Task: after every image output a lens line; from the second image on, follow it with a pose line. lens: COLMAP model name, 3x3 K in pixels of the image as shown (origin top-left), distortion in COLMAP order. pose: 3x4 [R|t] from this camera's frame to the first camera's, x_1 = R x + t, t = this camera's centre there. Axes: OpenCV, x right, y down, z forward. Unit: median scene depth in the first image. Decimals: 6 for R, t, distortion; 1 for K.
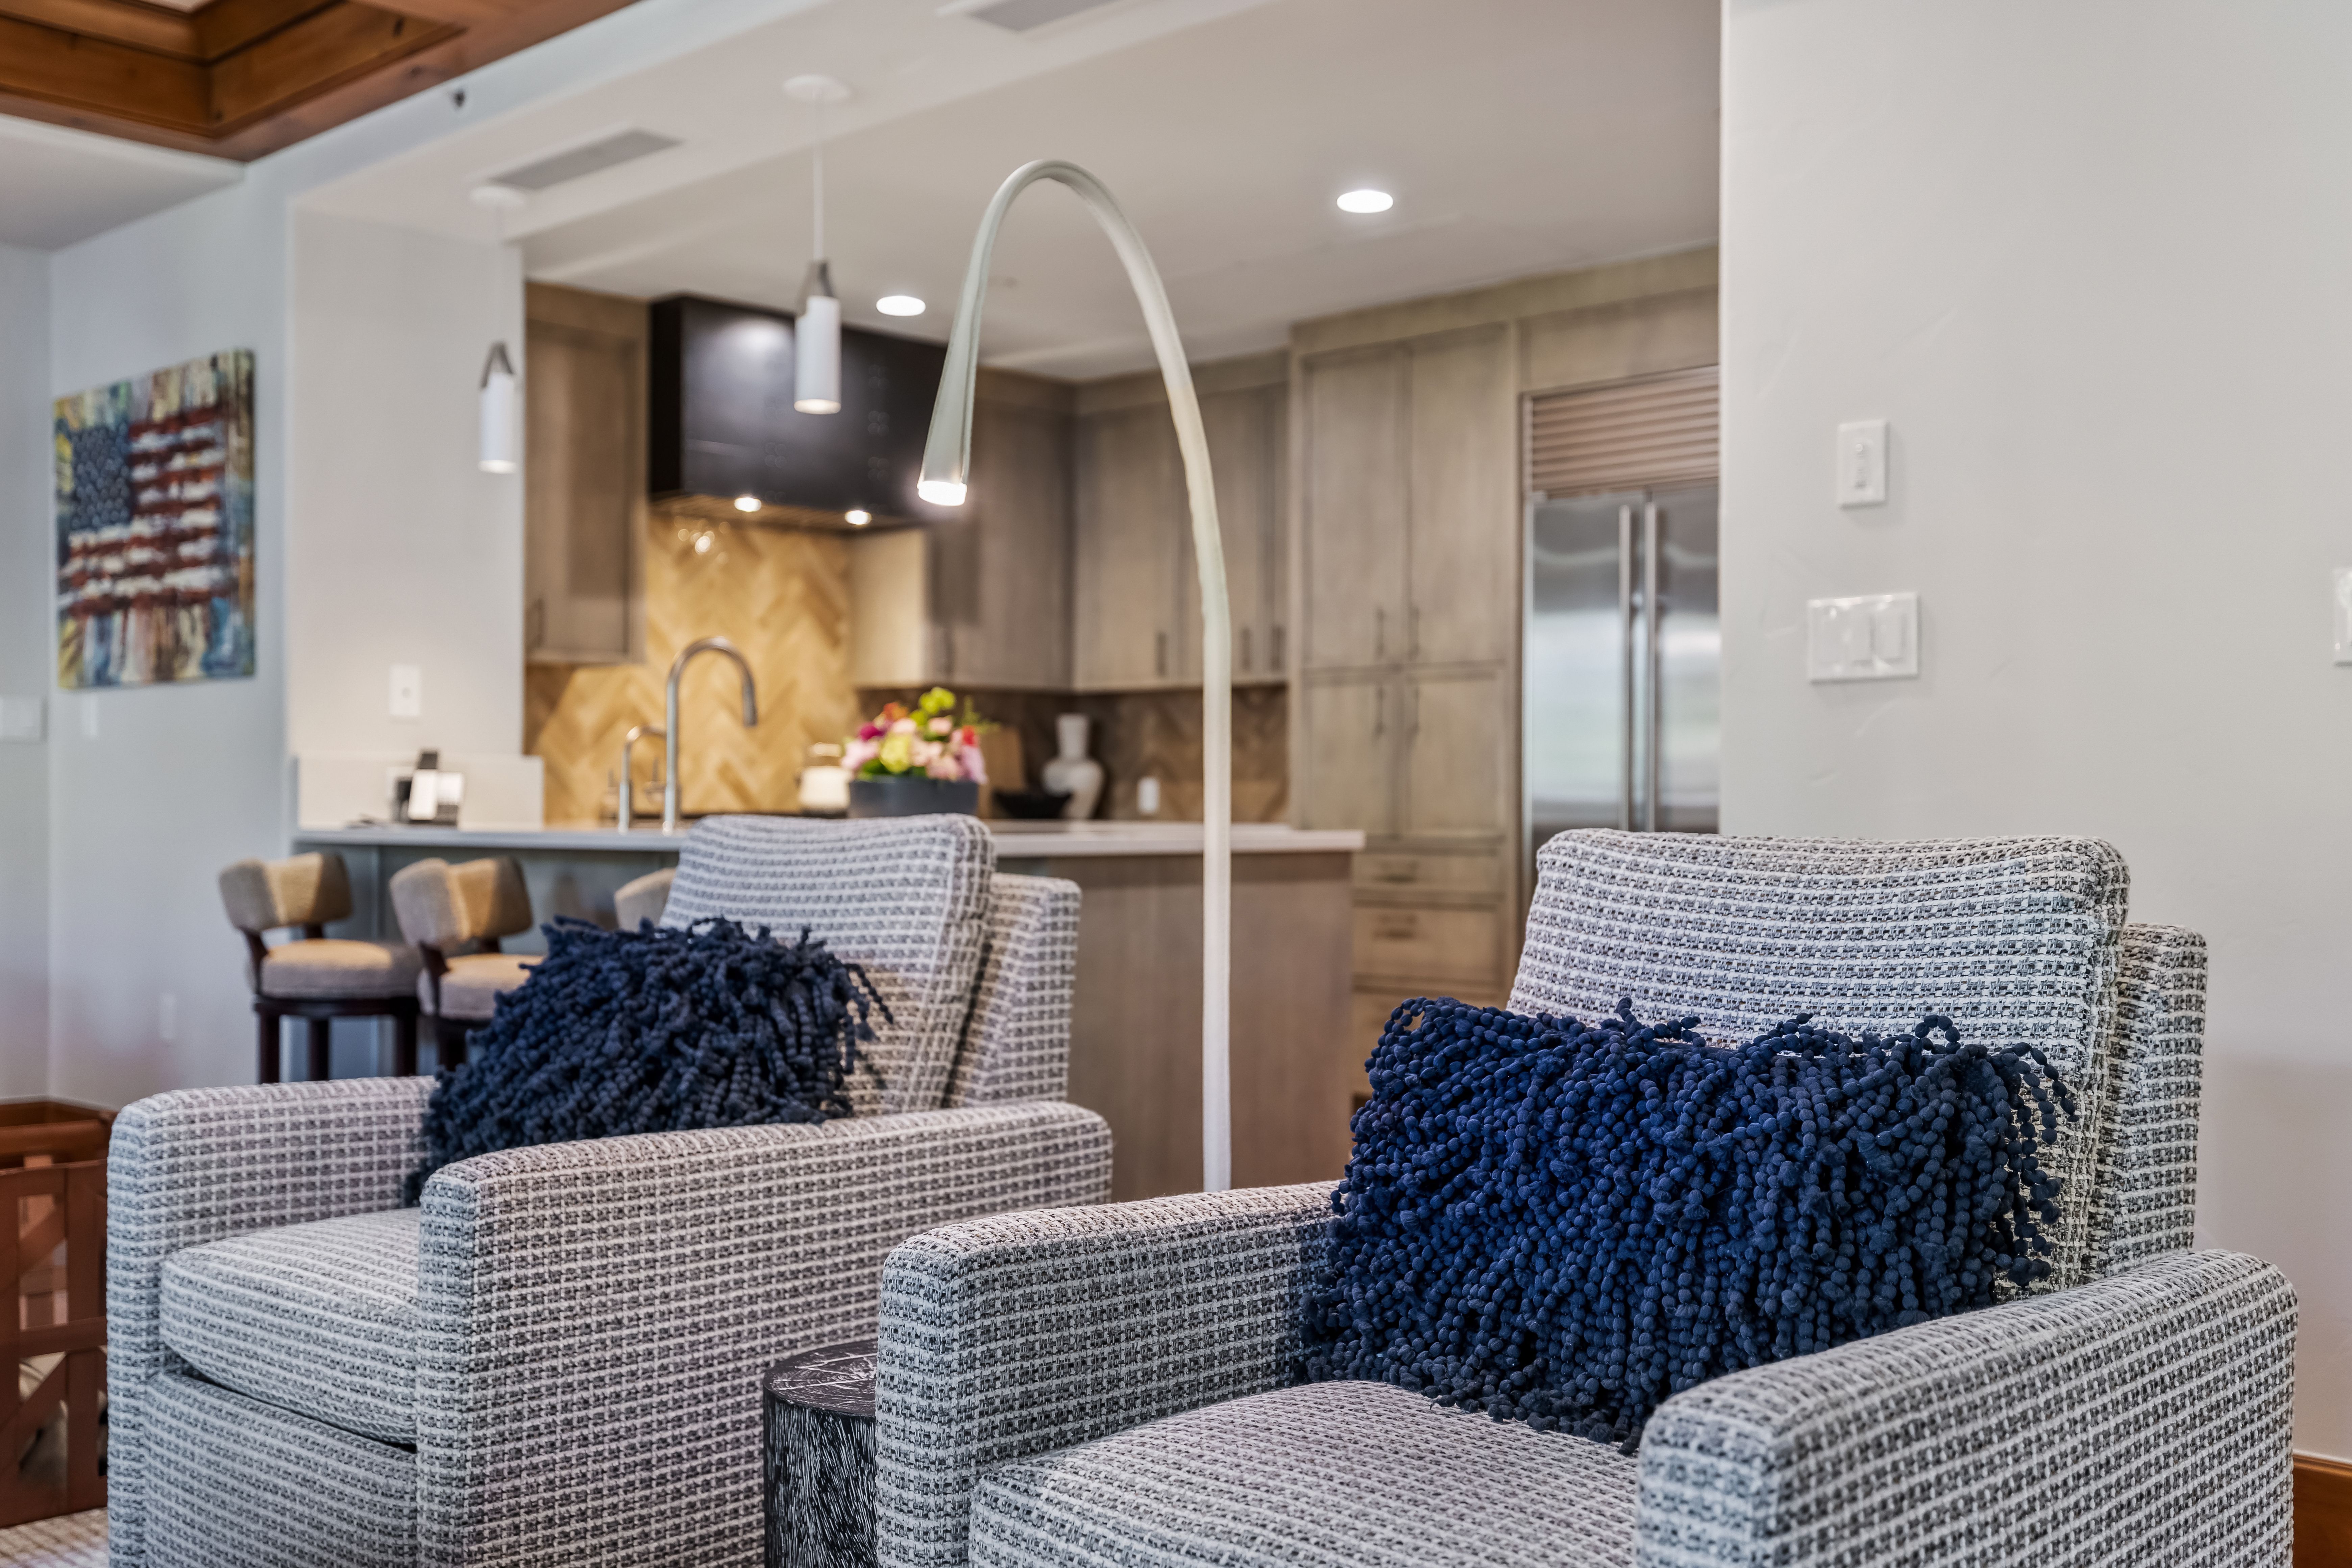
lens RADIAL K [[2291.7, 0, 1167.8], [0, 2291.7, 796.4], [0, 0, 1]] dist [0.003182, 0.000000]
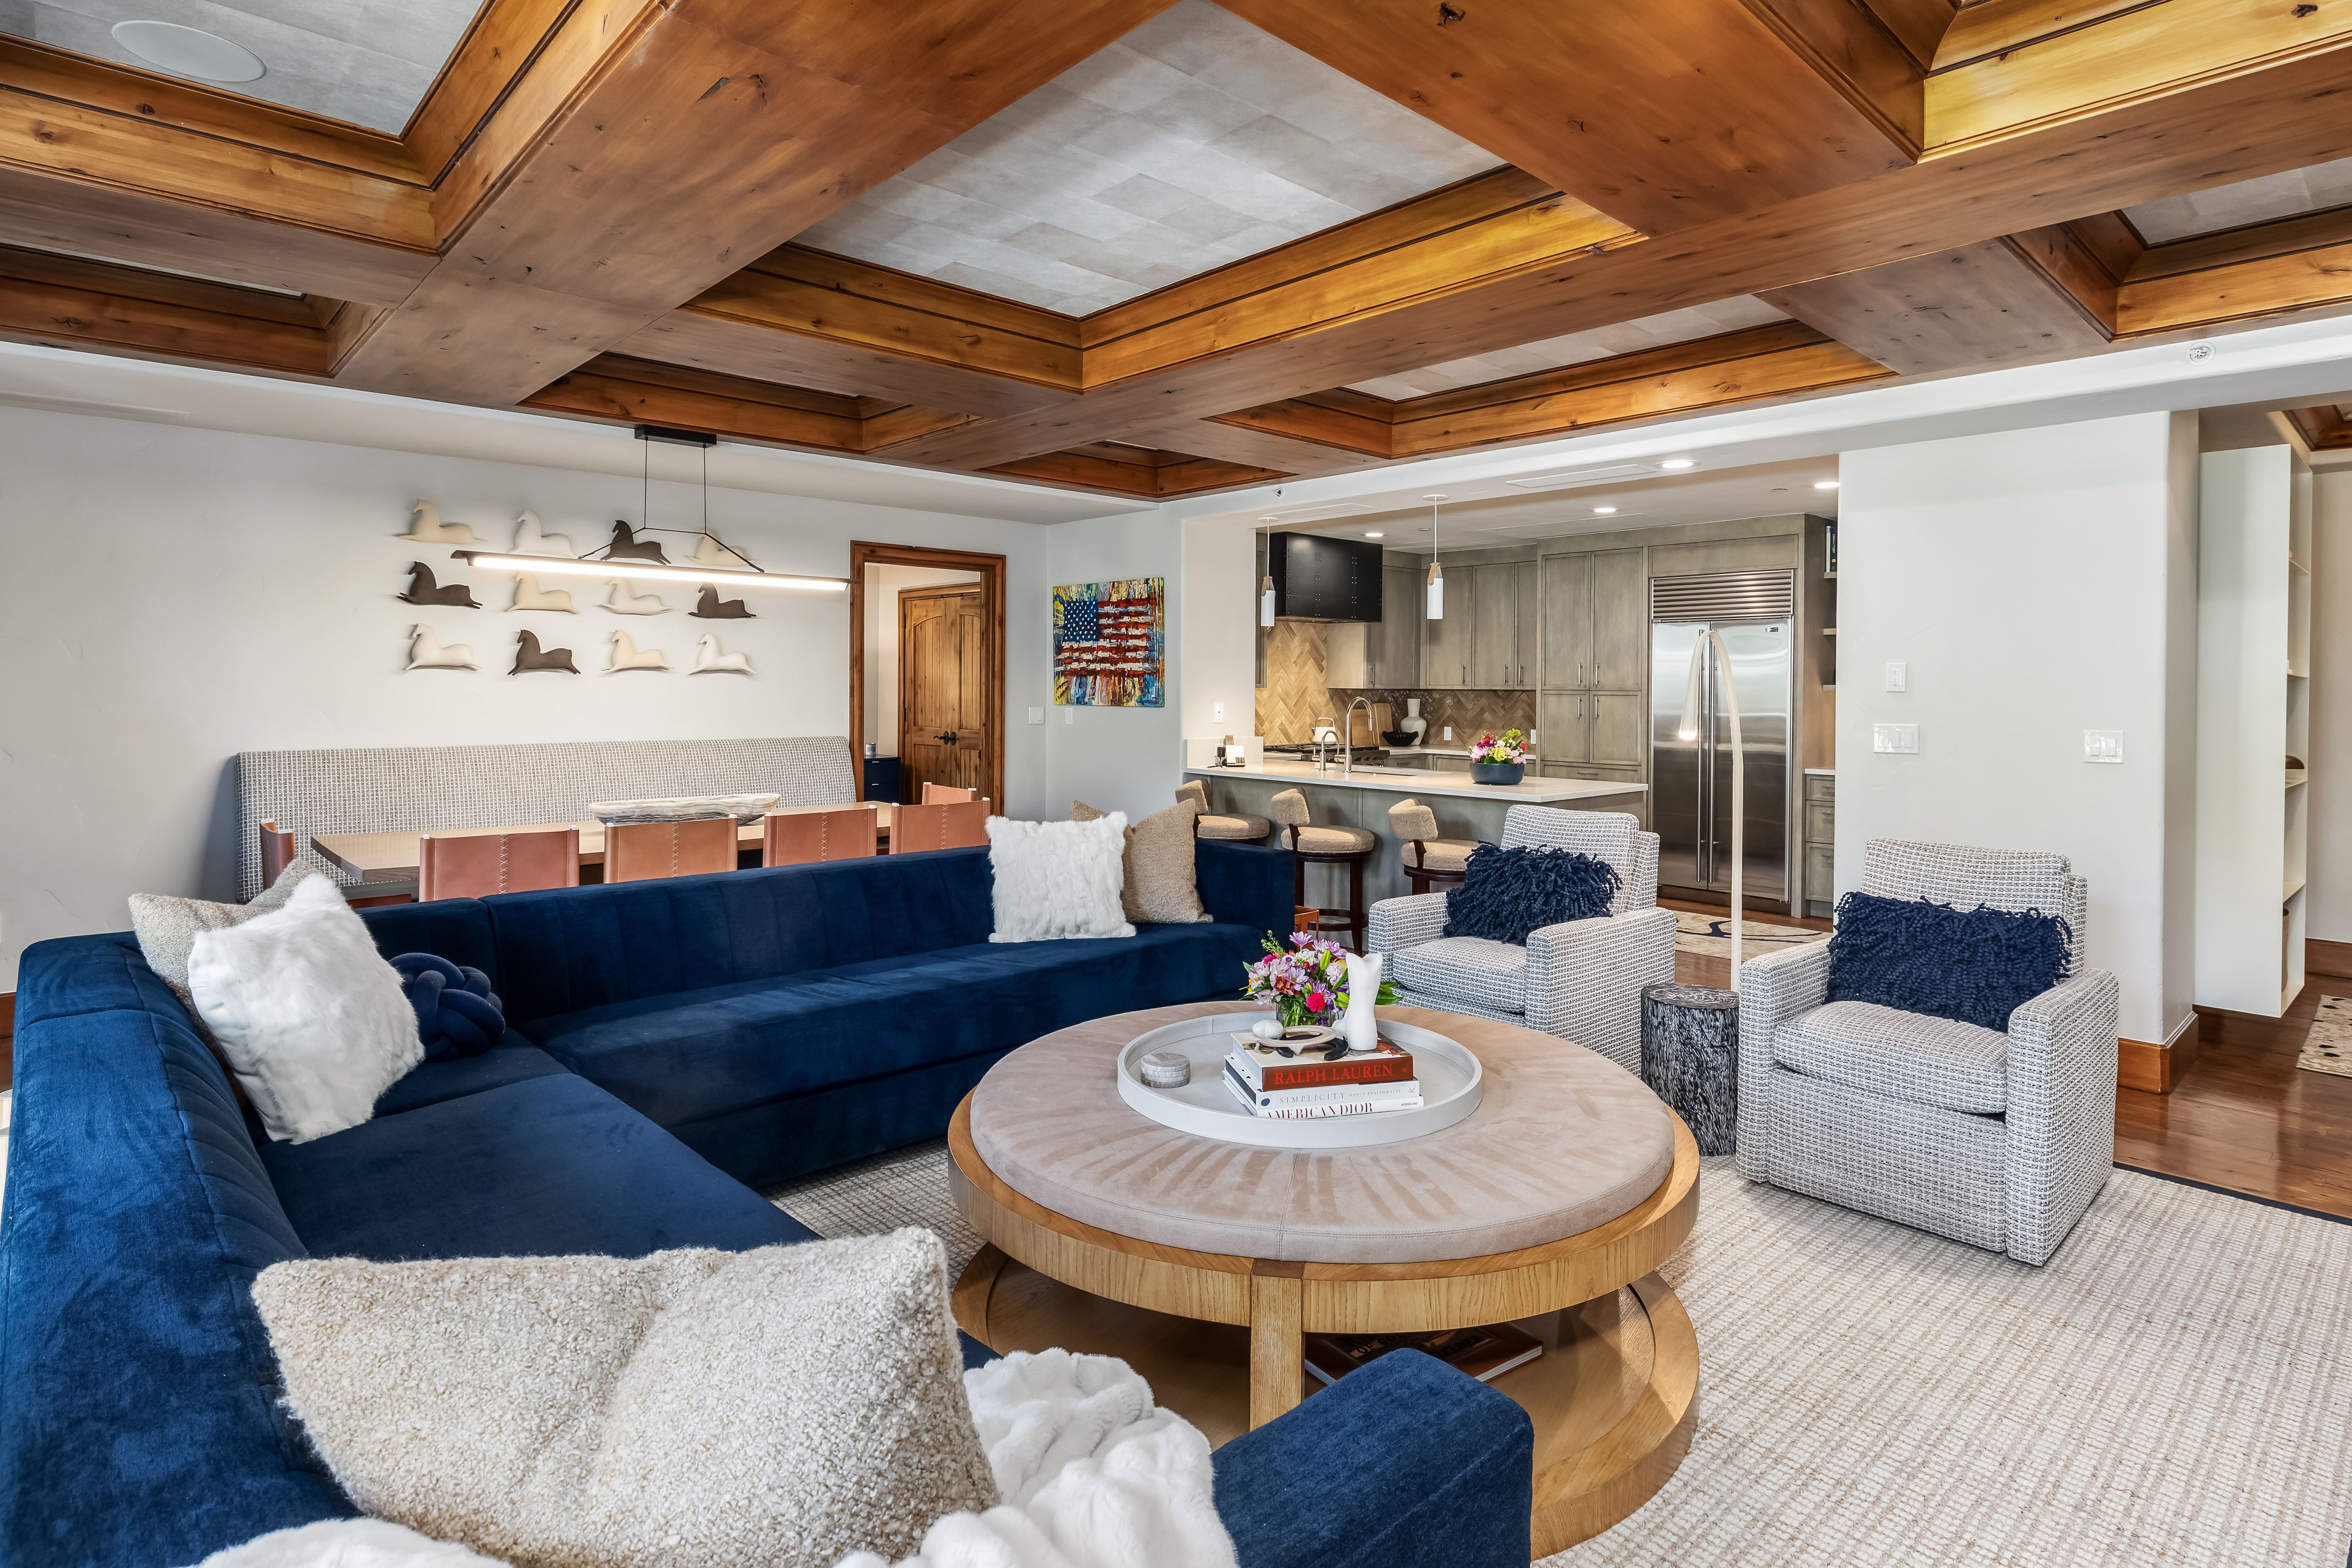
lens RADIAL K [[1202.0, 0, 1220.2], [0, 1202.0, 683.6], [0, 0, 1]] dist [0.002121, 0.000958]
pose [[0.998566, 0.003332, -0.053426, -0.213675], [-0.003217, 0.999992, 0.002239, -0.065071], [0.053433, -0.002064, 0.998569, -0.250184]]
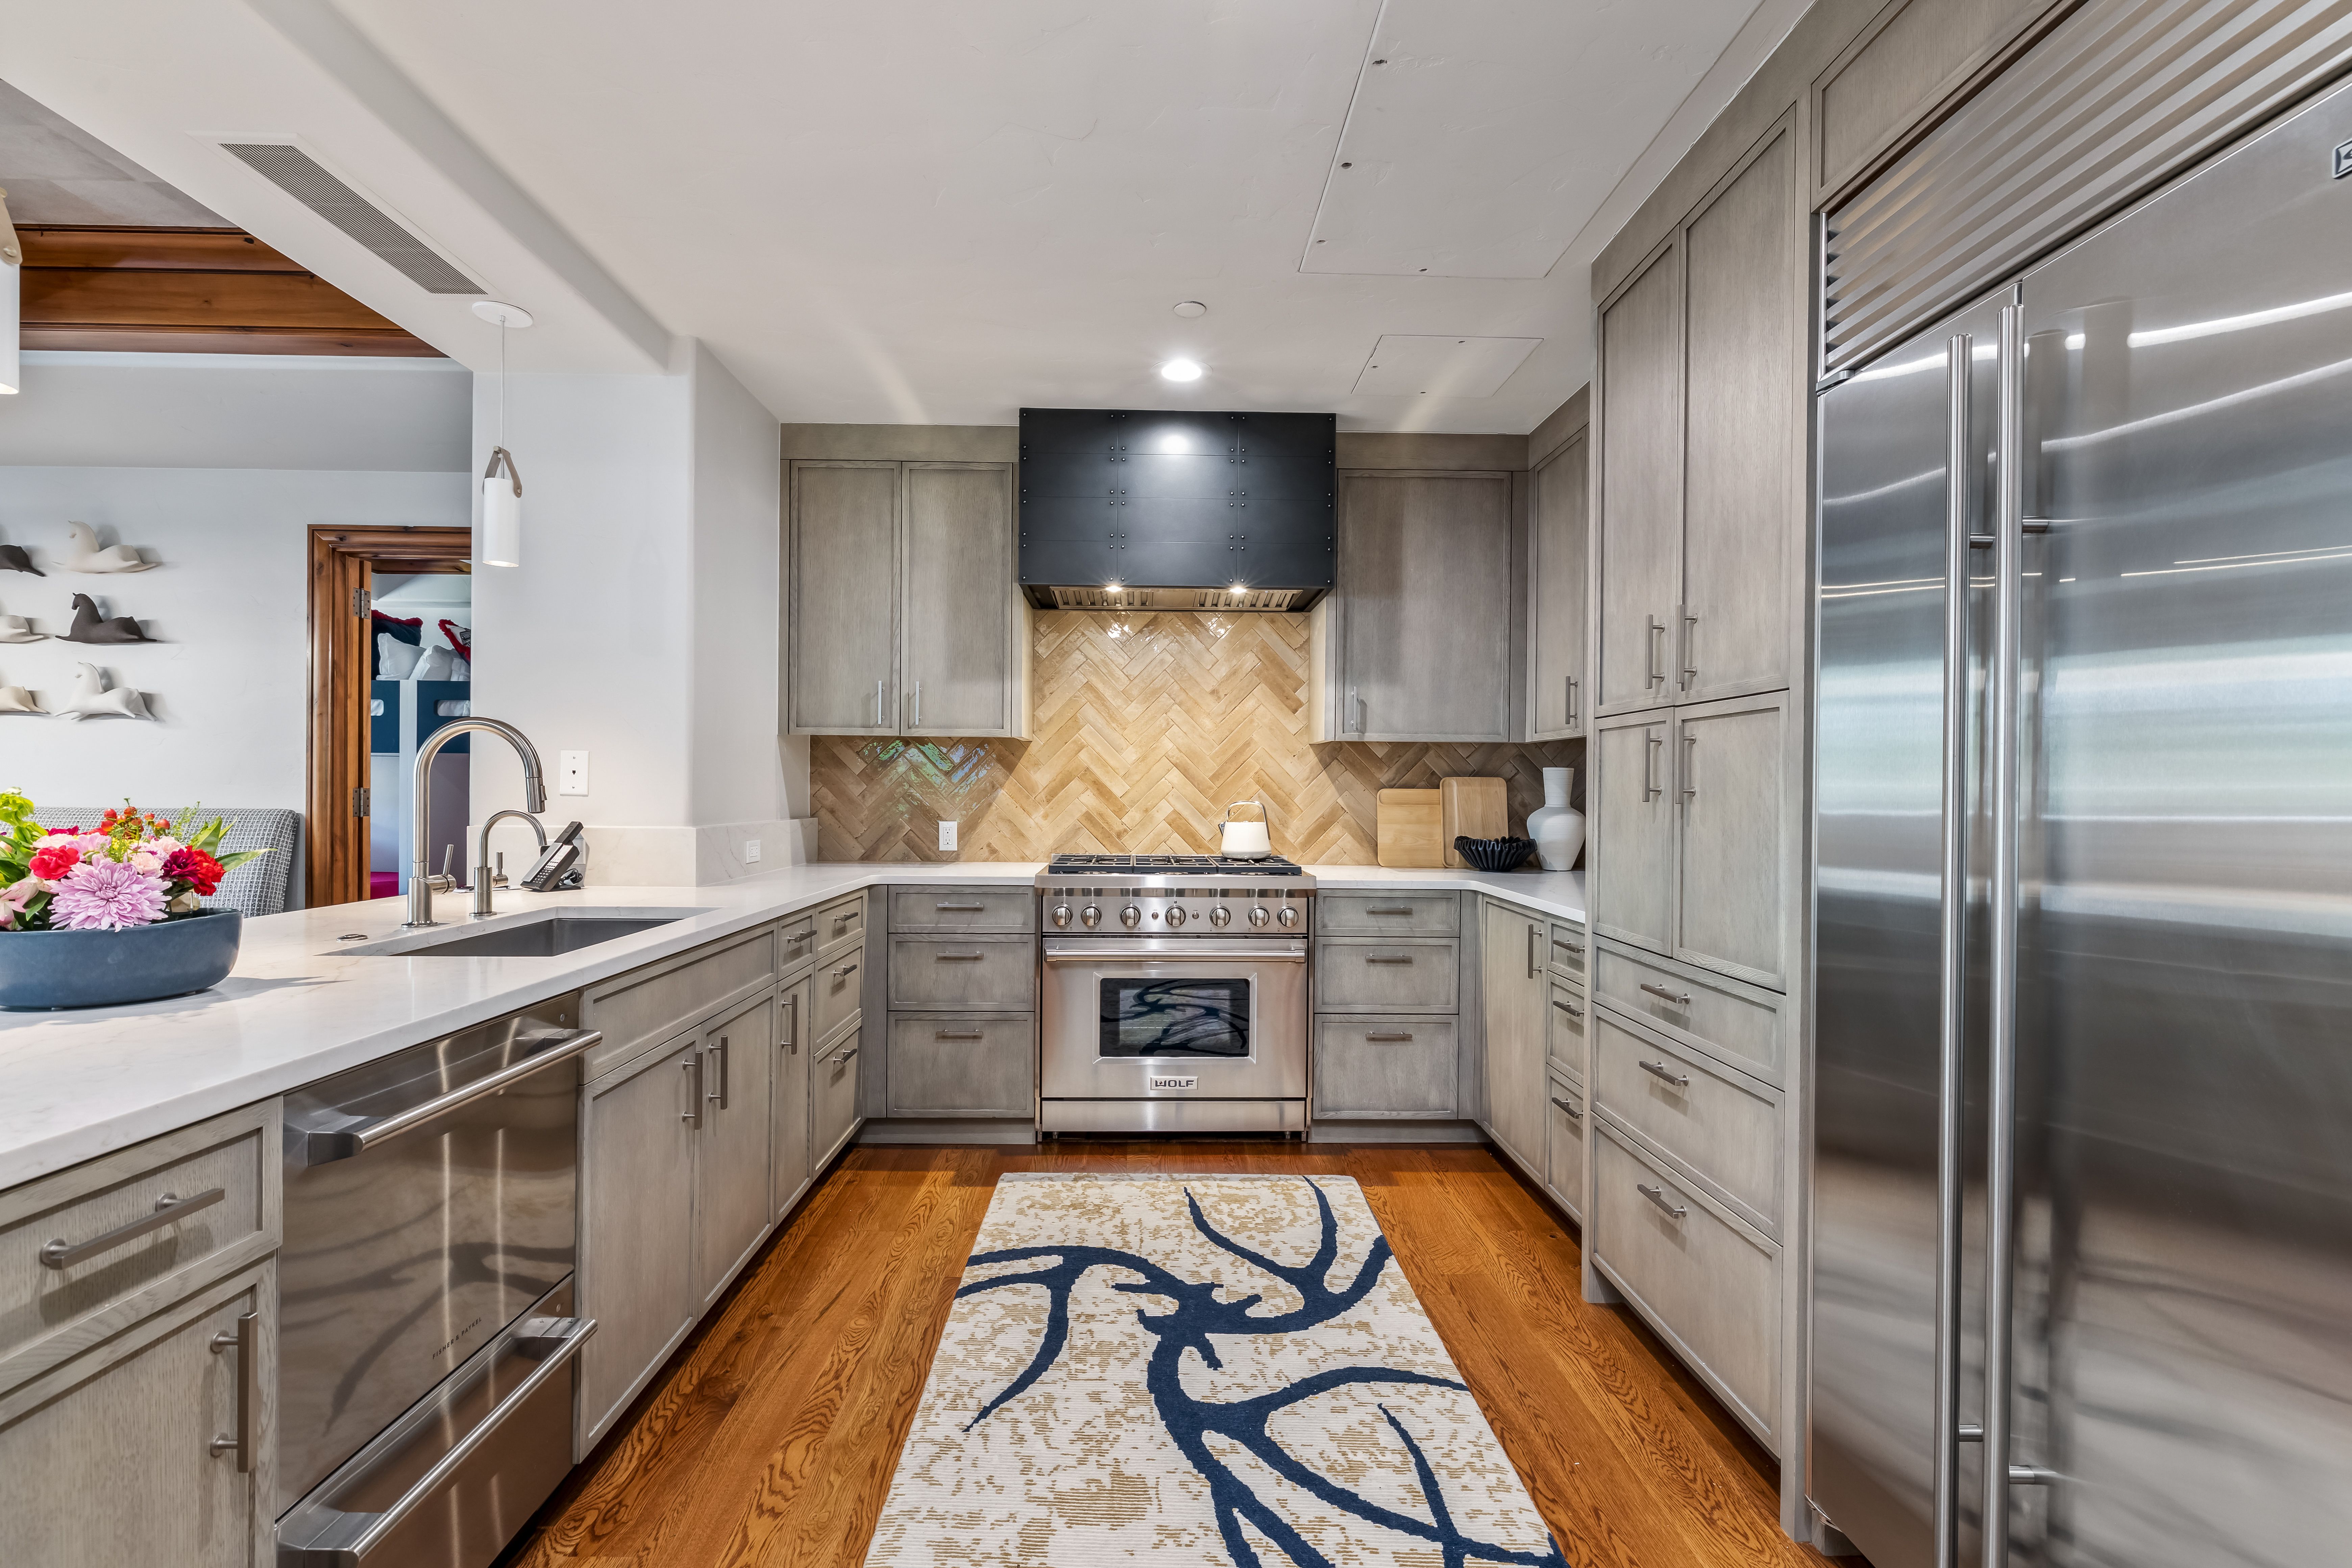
lens RADIAL K [[1080.8, 0, 1167.3], [0, 1080.8, 786.9], [0, 0, 1]] dist [0.003147, 0.002089]
pose [[0.703031, 0.001897, -0.711157, 0.225992], [-0.003079, 0.999995, -0.000377, -0.031742], [0.711153, 0.002454, 0.703033, 0.678547]]
